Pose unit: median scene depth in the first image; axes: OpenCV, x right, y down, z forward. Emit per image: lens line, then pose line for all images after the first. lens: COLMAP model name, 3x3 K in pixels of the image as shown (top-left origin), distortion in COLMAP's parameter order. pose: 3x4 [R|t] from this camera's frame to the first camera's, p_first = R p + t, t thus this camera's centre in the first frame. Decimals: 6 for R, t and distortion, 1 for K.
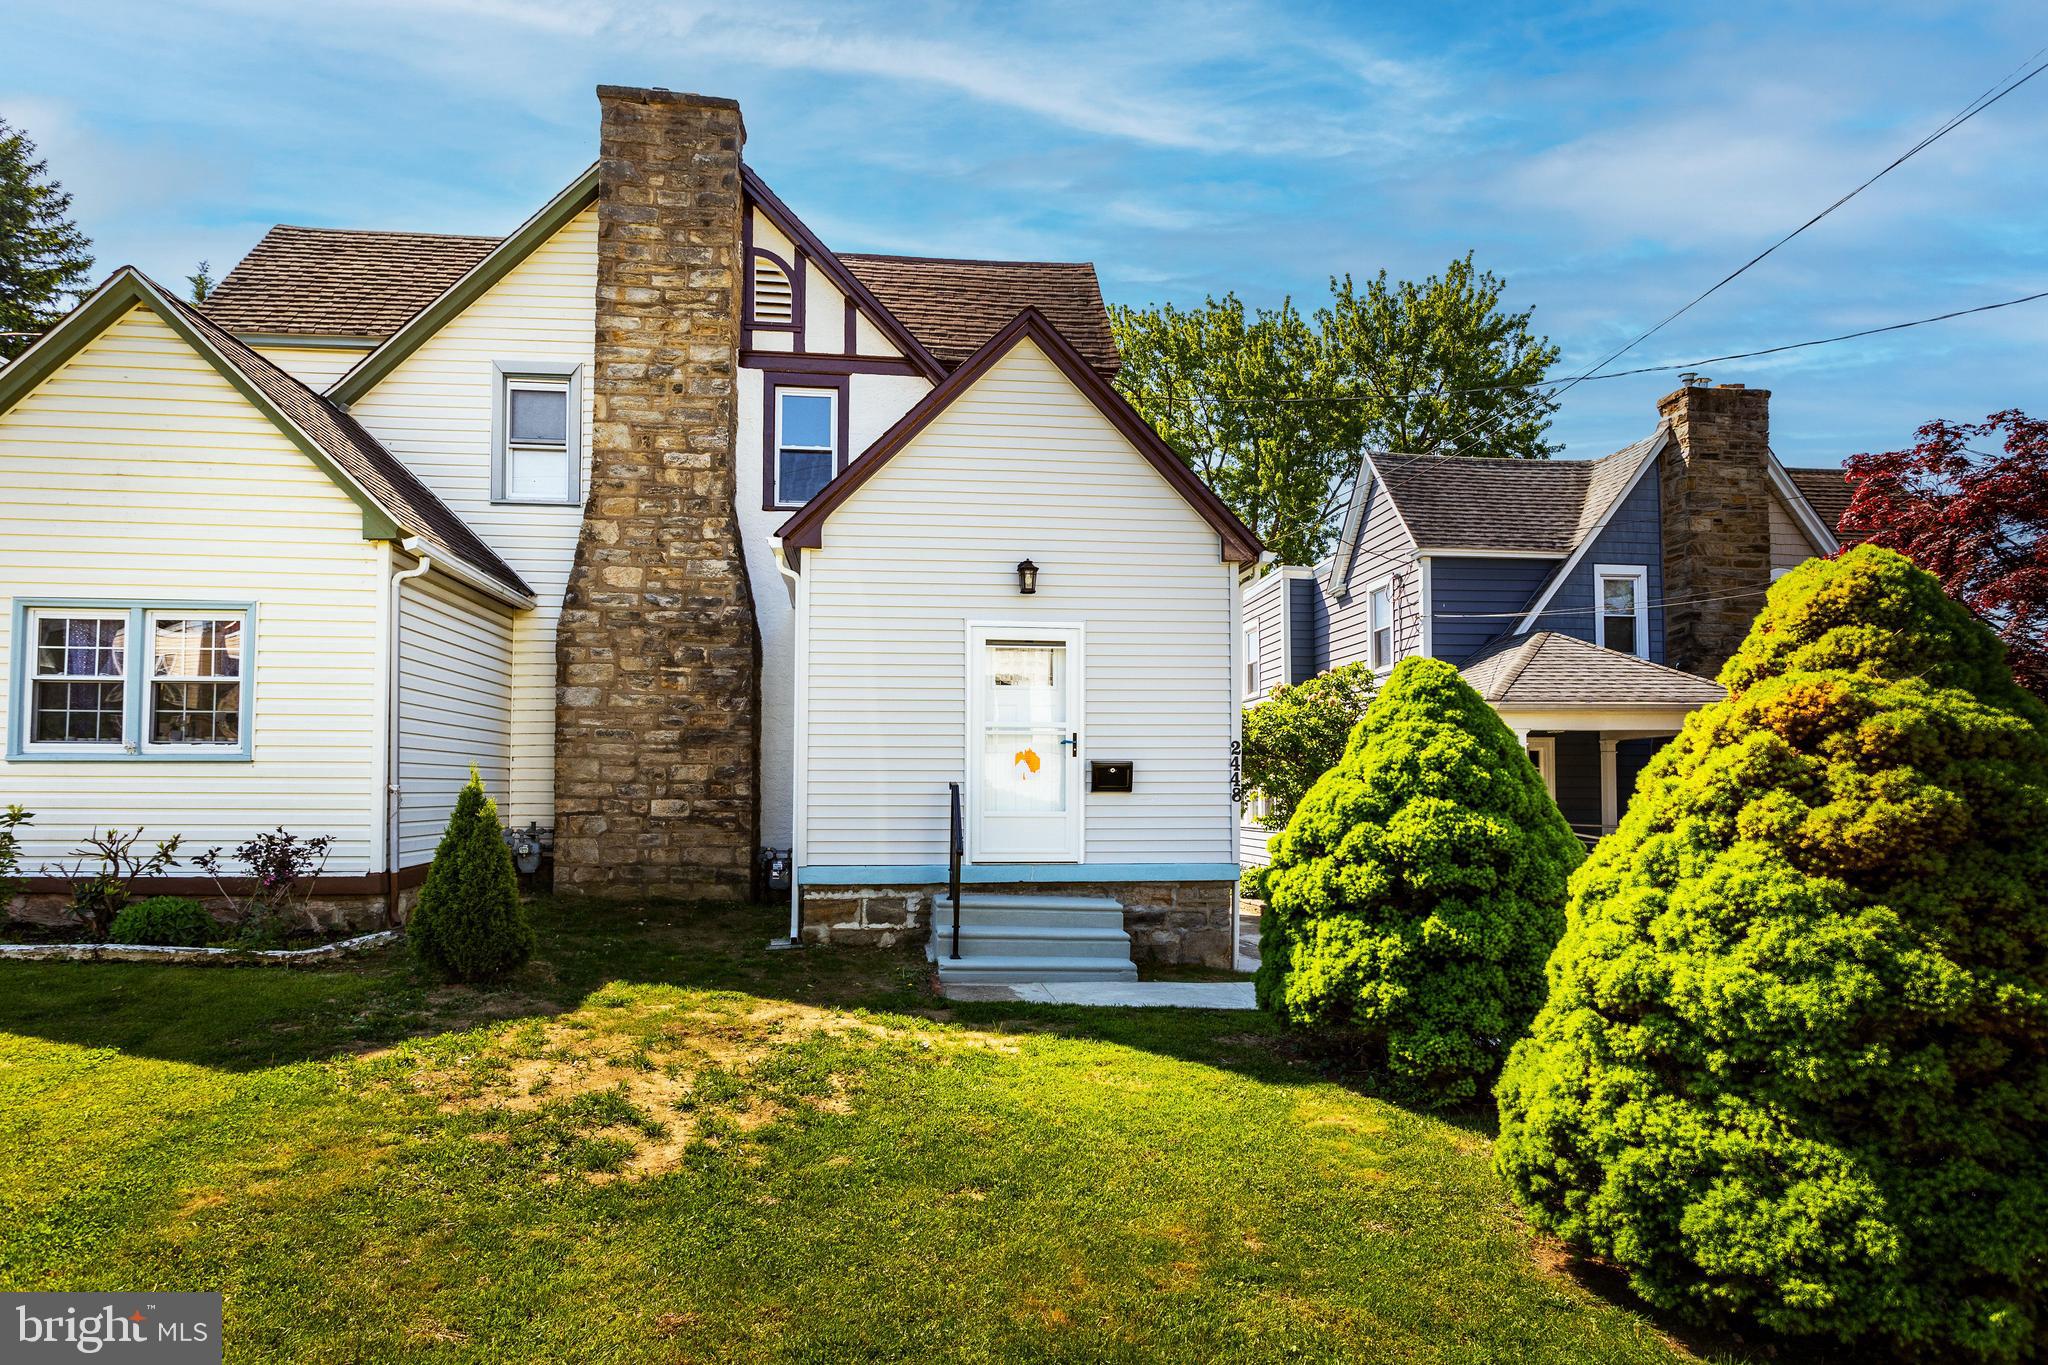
lens RADIAL K [[1102.8, 0, 1075.8], [0, 1102.8, 695.1], [0, 0, 1]] dist [-0.001757, 0.001985]
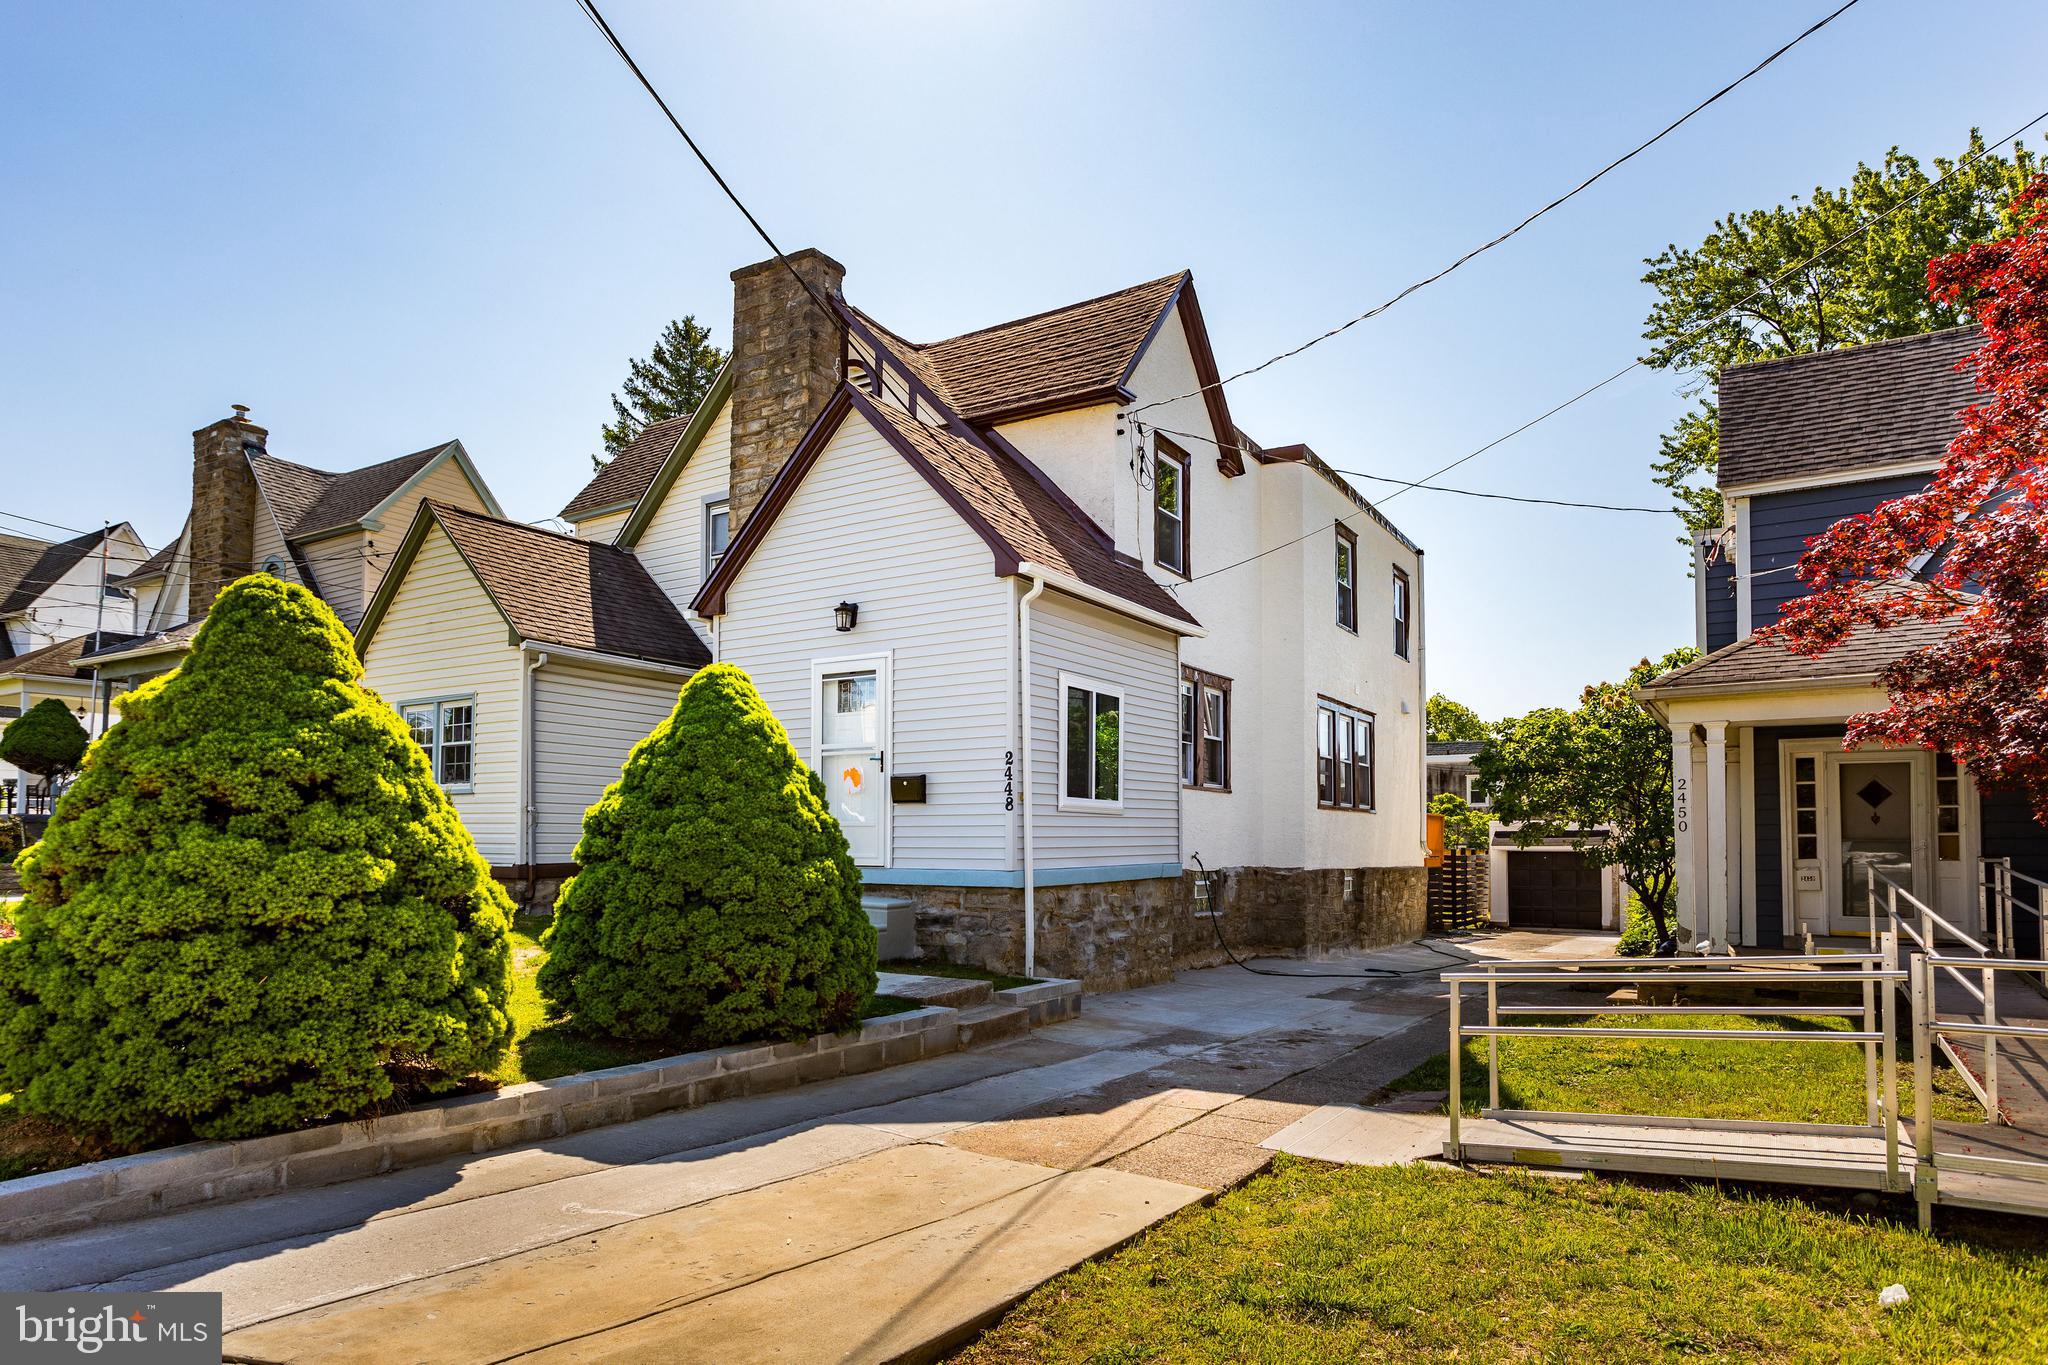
lens RADIAL K [[1155.6, 0, 1065.2], [0, 1155.6, 740.5], [0, 0, 1]] dist [-0.002339, 0.000183]
pose [[0.804350, -0.052833, -0.591803, 0.677849], [0.050725, 0.998508, -0.020199, 0.045829], [0.591987, -0.013772, 0.805830, 0.136294]]
